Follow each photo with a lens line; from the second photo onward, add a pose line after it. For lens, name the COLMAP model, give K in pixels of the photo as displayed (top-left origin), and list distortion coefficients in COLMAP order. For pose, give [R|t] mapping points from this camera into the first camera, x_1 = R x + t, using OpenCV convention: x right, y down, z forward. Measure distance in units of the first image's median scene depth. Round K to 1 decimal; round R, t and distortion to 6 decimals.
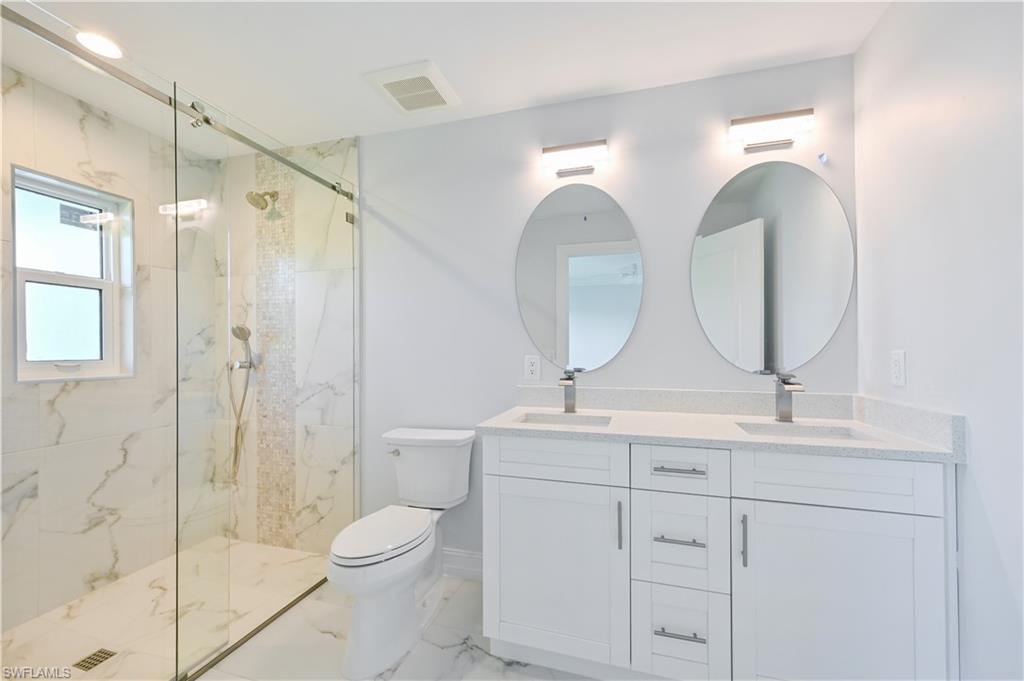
lens RADIAL K [[414.7, 0, 512.0], [0, 414.7, 343.9], [0, 0, 1]] dist [0.000489, -0.000028]
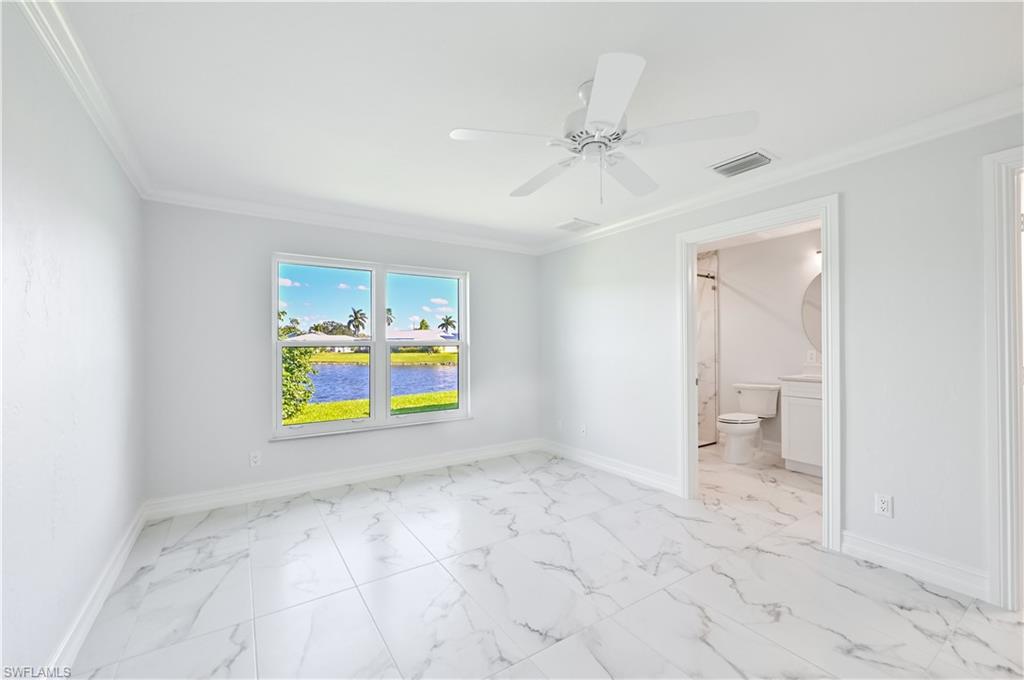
lens RADIAL K [[414.7, 0, 515.7], [0, 414.7, 341.4], [0, 0, 1]] dist [0.000489, -0.000028]
pose [[0.774091, -0.003998, -0.633061, 0.189475], [0.001137, 0.999987, -0.004925, -0.008084], [0.633073, 0.003093, 0.774086, -1.363118]]
